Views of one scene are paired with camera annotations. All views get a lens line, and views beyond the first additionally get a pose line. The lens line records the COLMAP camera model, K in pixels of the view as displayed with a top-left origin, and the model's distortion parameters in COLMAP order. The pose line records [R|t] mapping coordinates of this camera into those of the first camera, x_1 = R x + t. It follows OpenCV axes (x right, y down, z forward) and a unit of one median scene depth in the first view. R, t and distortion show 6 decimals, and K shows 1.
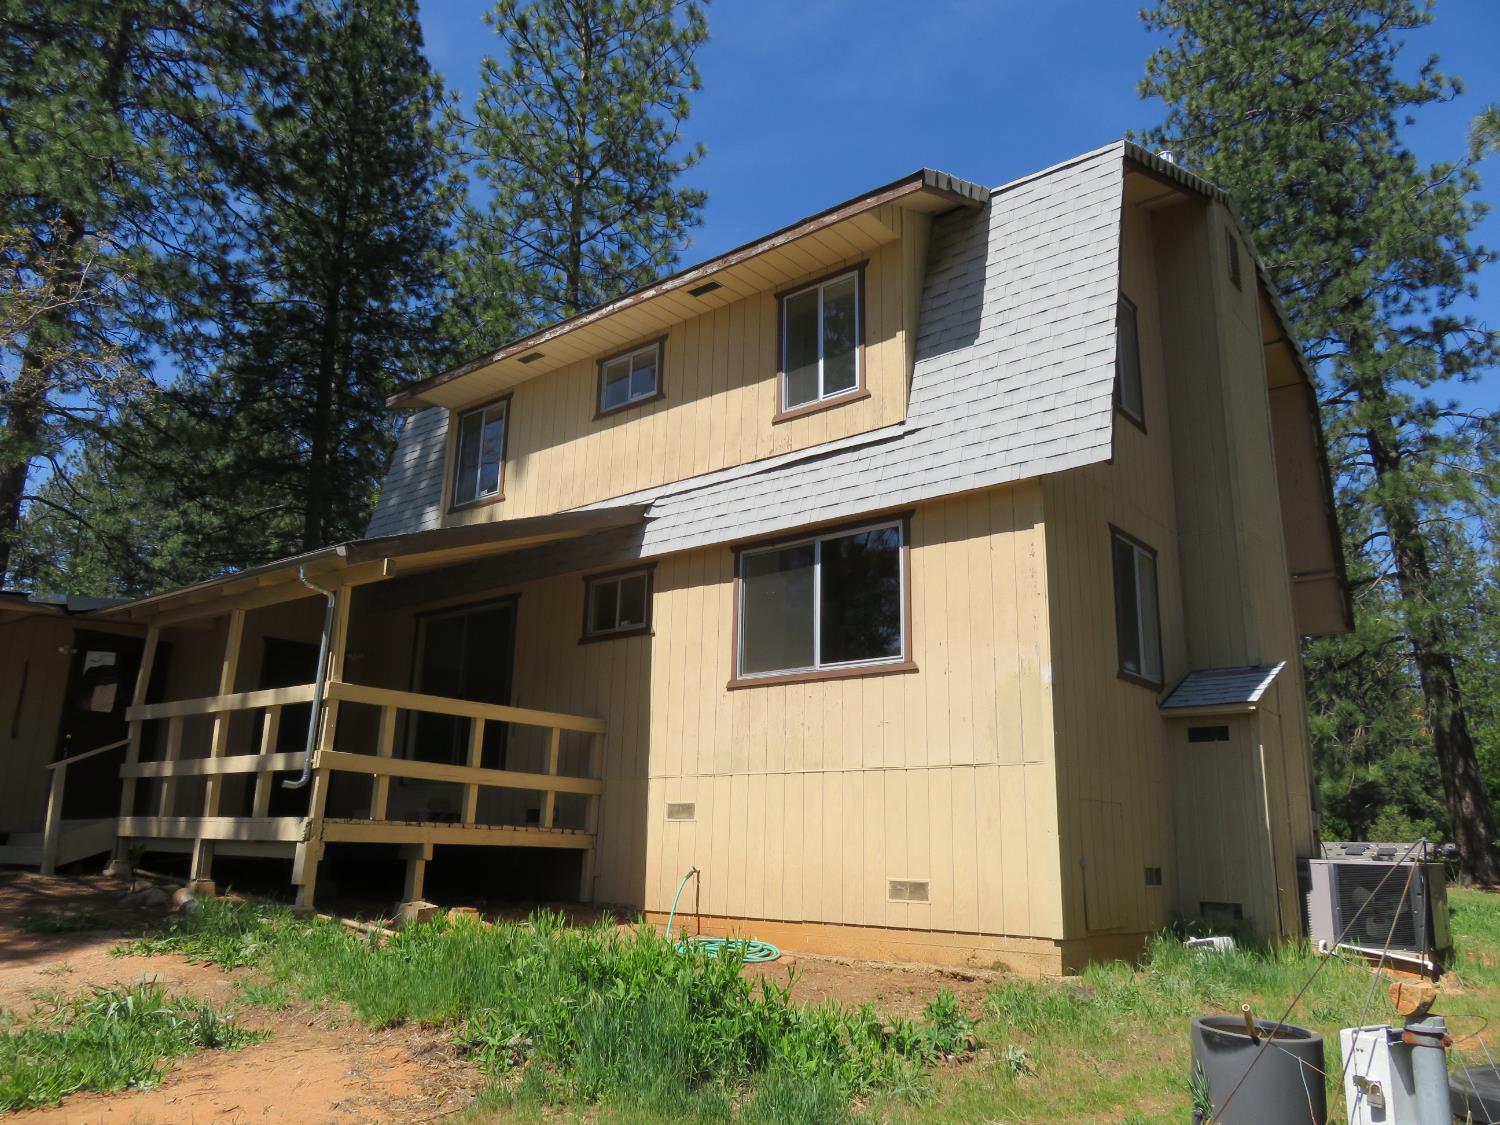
lens RADIAL K [[1110.9, 0, 750.0], [0, 1110.9, 562.5], [0, 0, 1]] dist [-0.003869, -0.001575]
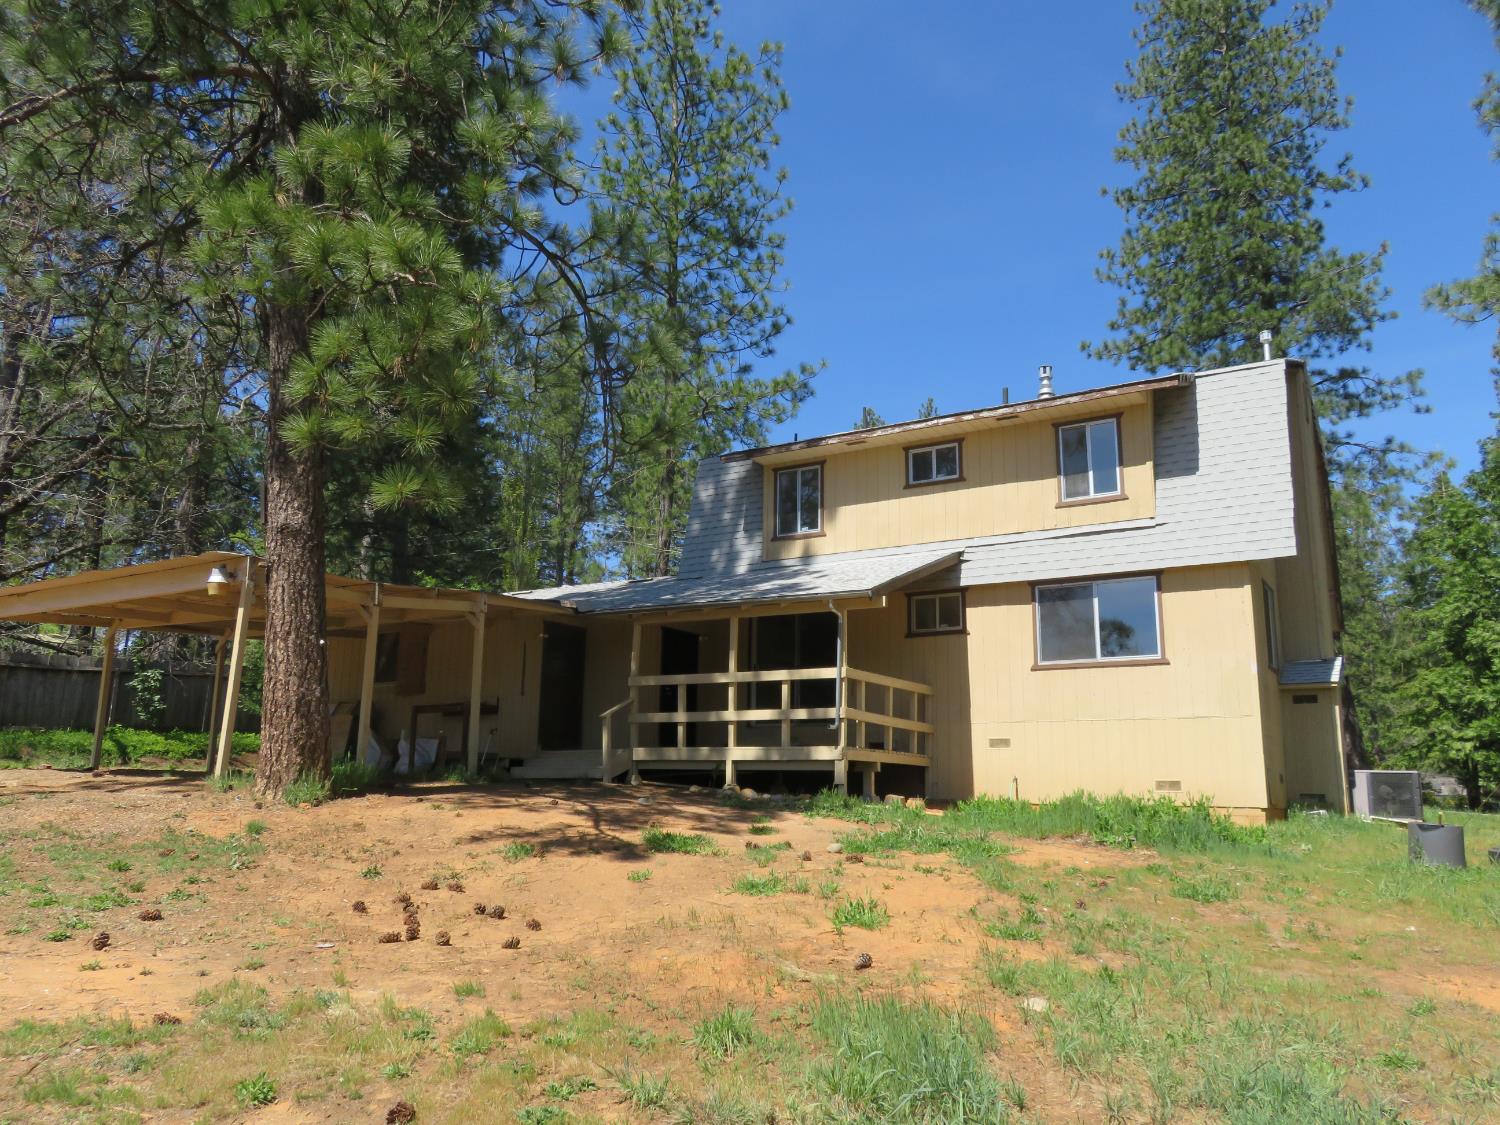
lens RADIAL K [[1042.5, 0, 814.5], [0, 1042.5, 575.4], [0, 0, 1]] dist [-0.004730, -0.001301]
pose [[0.991057, 0.020522, 0.131850, -0.535371], [-0.027427, 0.998334, 0.050767, -0.094893], [-0.130588, -0.053929, 0.989969, -0.477289]]
